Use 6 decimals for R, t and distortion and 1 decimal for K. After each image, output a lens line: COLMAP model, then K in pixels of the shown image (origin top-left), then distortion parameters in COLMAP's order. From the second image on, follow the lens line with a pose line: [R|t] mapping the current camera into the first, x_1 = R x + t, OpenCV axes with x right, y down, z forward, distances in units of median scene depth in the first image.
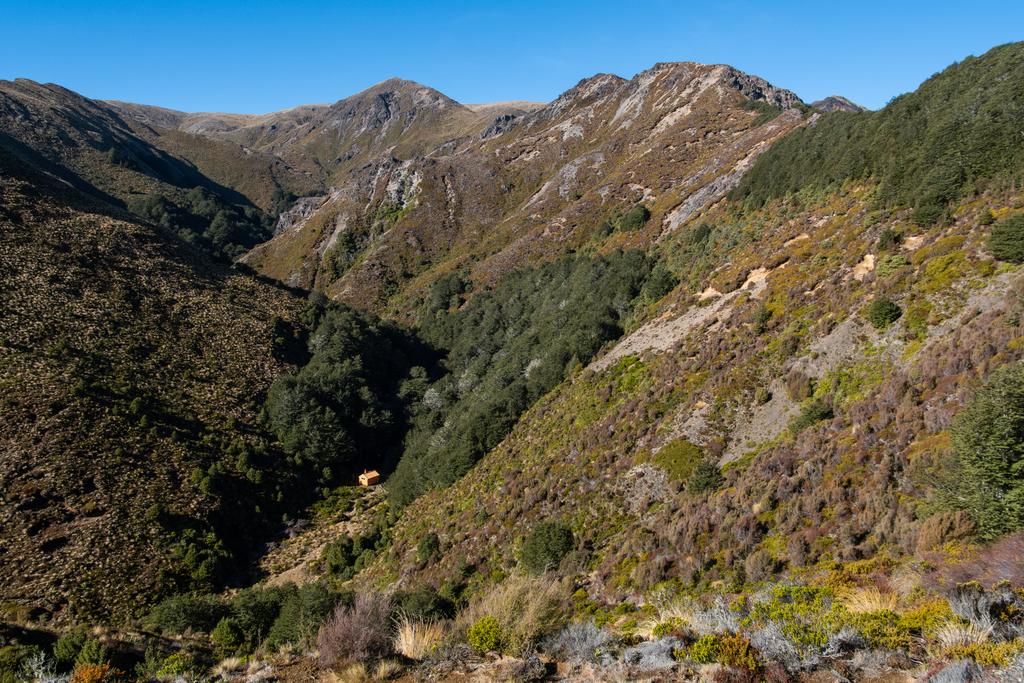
lens RADIAL K [[798.7, 0, 511.9], [0, 798.7, 341.3], [0, 0, 1]] dist [-0.002216, -0.000916]
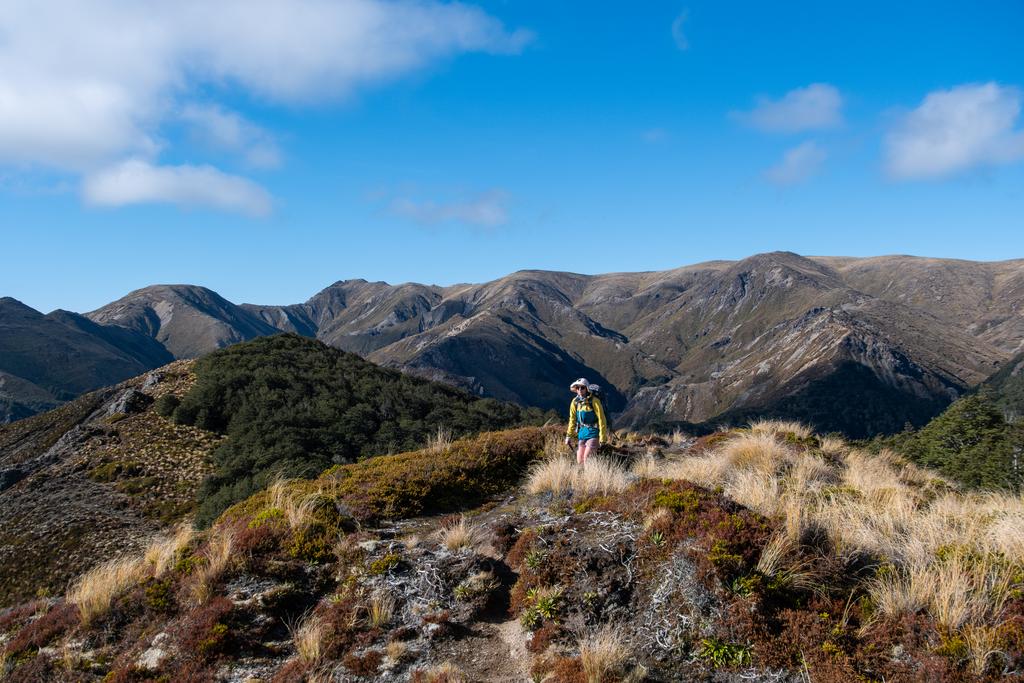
lens RADIAL K [[1033.6, 0, 512.1], [0, 1033.6, 342.1], [0, 0, 1]] dist [-0.001843, 0.000000]
pose [[0.892238, -0.014302, -0.451339, 0.248413], [-0.050652, 0.990021, -0.131503, 0.007439], [0.448716, 0.140193, 0.882610, -0.535967]]
